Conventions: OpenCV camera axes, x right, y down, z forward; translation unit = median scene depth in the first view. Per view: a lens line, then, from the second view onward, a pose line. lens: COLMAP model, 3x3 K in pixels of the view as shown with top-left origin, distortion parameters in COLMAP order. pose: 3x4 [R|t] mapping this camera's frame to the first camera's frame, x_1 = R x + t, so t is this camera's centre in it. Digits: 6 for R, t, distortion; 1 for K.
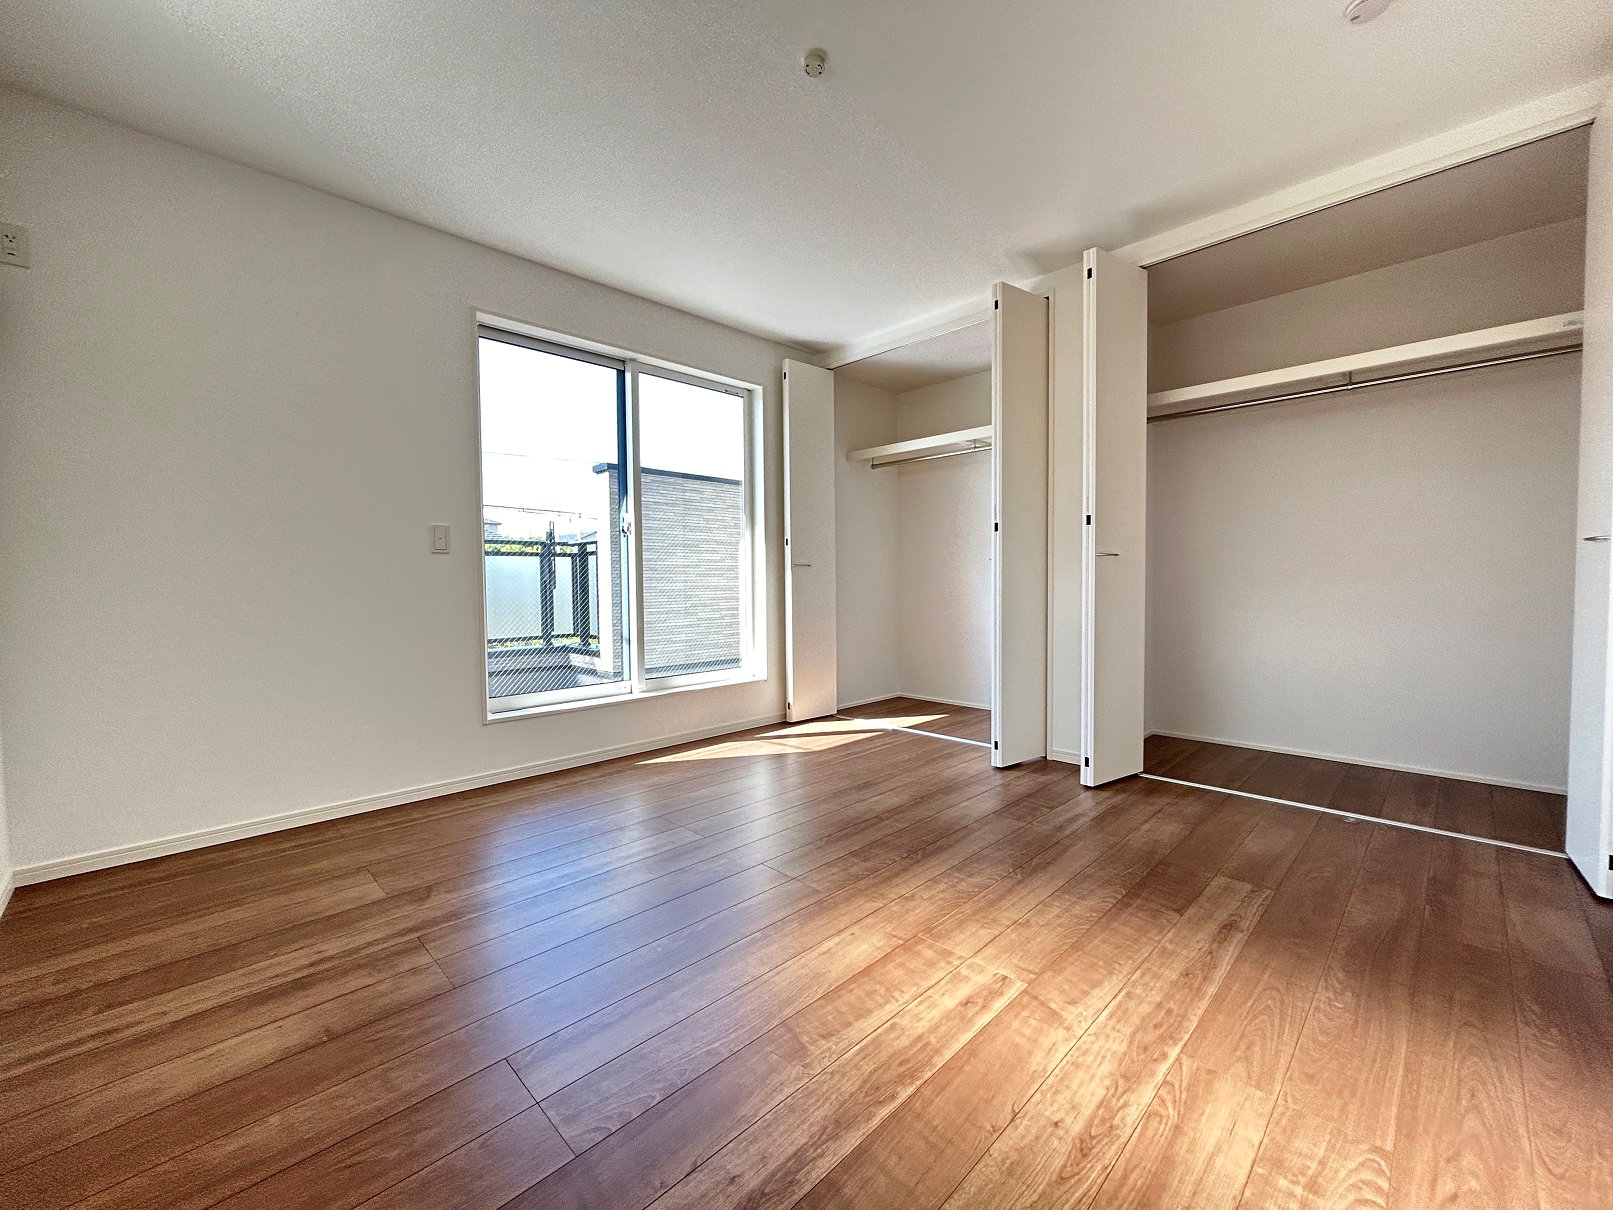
lens RADIAL K [[647.0, 0, 807.7], [0, 647.0, 605.0], [0, 0, 1]] dist [-0.001219, 0.000649]
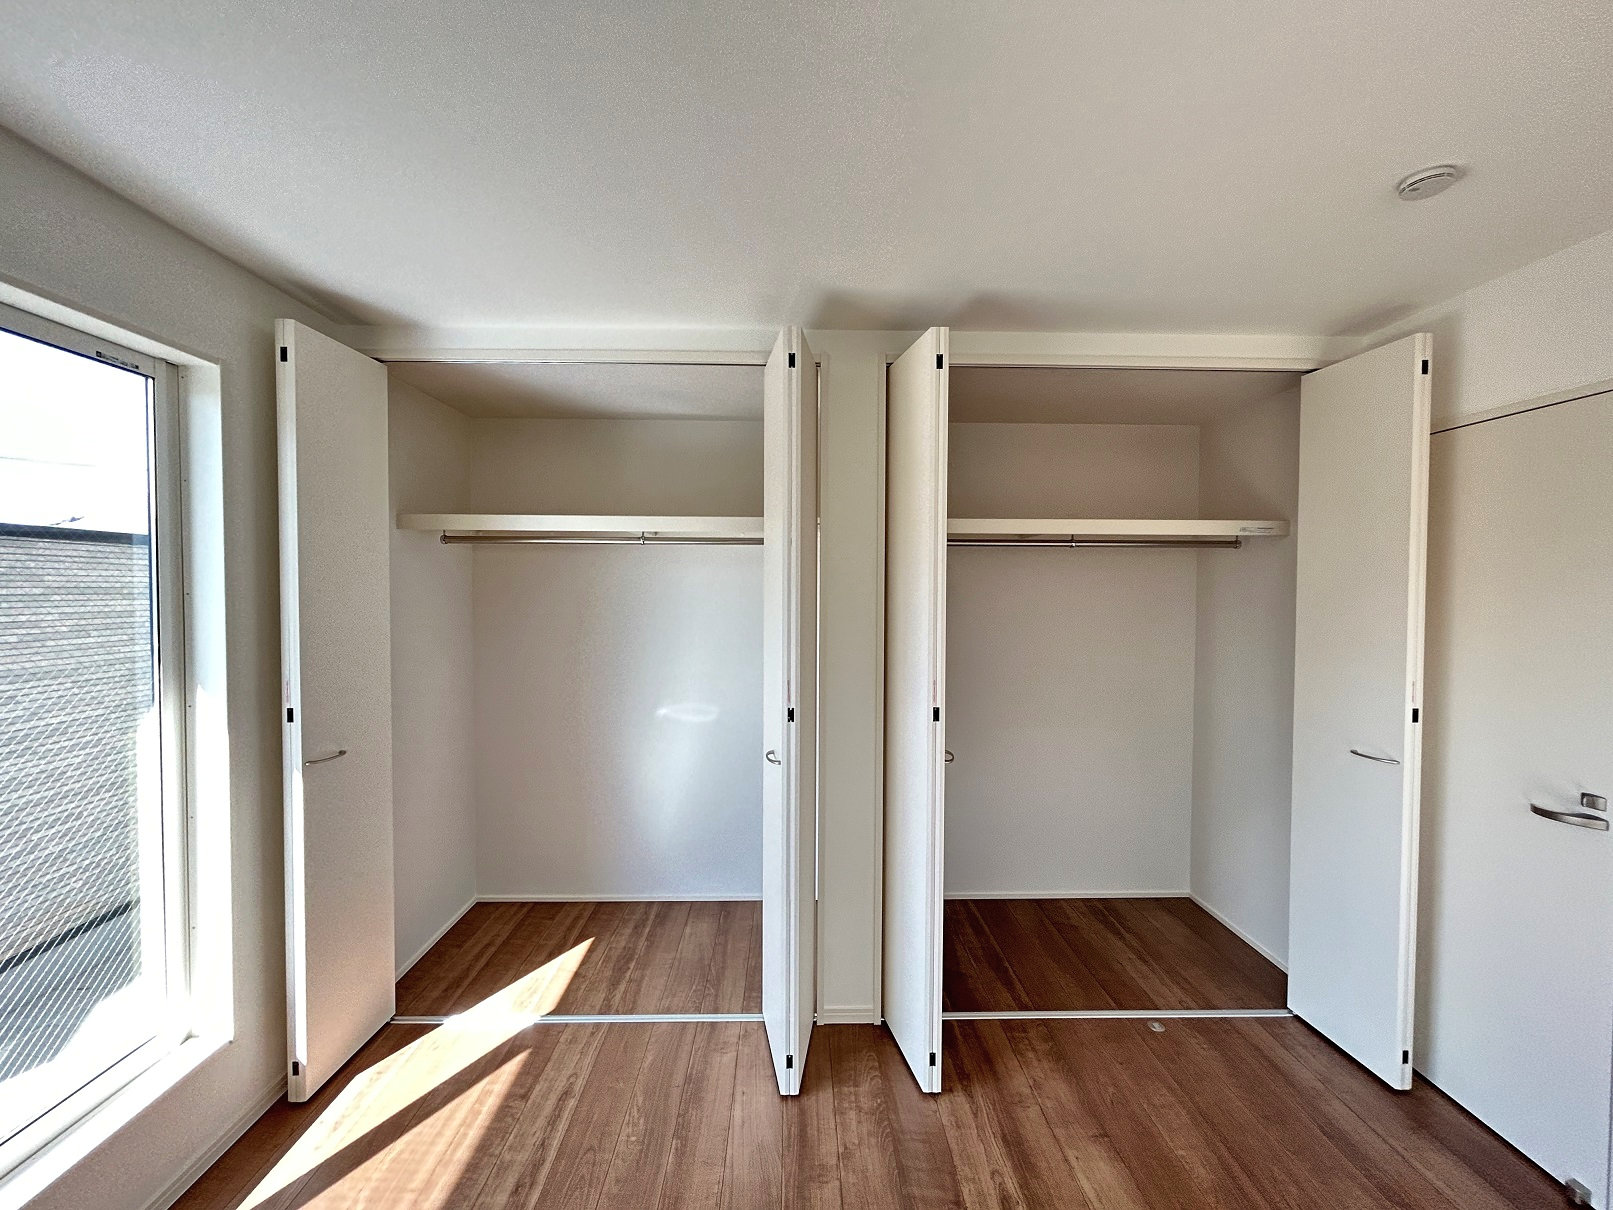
lens RADIAL K [[647.0, 0, 816.2], [0, 647.0, 610.3], [0, 0, 1]] dist [-0.001219, 0.000649]
pose [[0.690990, -0.006443, 0.722836, -0.105655], [0.018489, 0.999791, -0.008763, -0.162127], [-0.722628, 0.019420, 0.690964, 0.414423]]
